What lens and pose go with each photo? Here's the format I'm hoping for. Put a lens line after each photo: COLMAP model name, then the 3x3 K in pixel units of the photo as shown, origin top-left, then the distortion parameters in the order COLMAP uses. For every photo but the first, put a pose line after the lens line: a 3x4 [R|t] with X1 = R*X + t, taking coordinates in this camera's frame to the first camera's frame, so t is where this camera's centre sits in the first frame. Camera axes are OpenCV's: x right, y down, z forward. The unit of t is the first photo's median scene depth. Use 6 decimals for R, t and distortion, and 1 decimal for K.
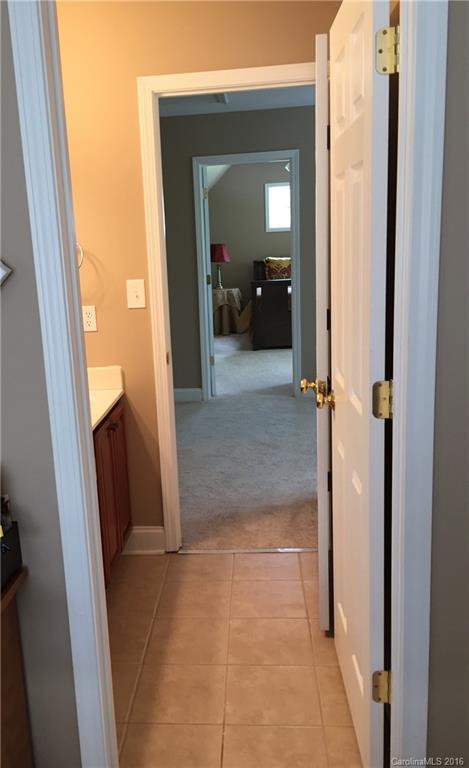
lens RADIAL K [[652.1, 0, 233.2], [0, 652.1, 383.7], [0, 0, 1]] dist [0.002671, 0.000150]
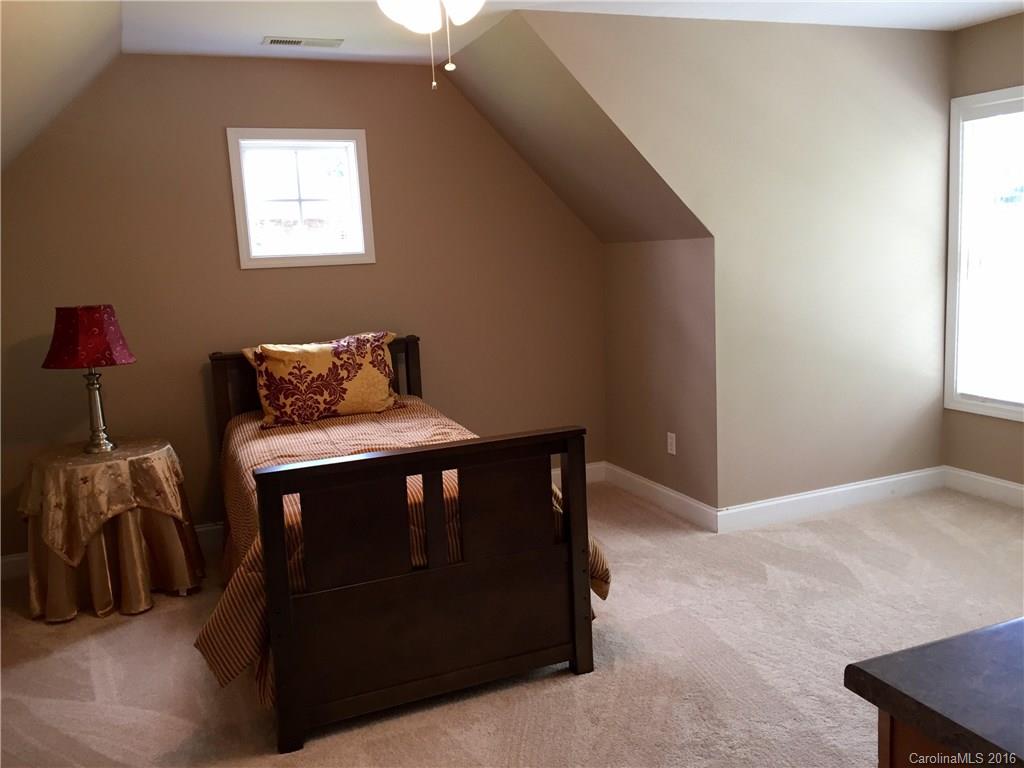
lens RADIAL K [[886.4, 0, 513.9], [0, 886.4, 386.9], [0, 0, 1]] dist [0.076389, 0.005546]
pose [[0.907481, -0.061389, 0.415583, -0.019468], [0.099946, 0.992410, -0.071650, -0.128973], [-0.408030, 0.106557, 0.906729, 0.548308]]
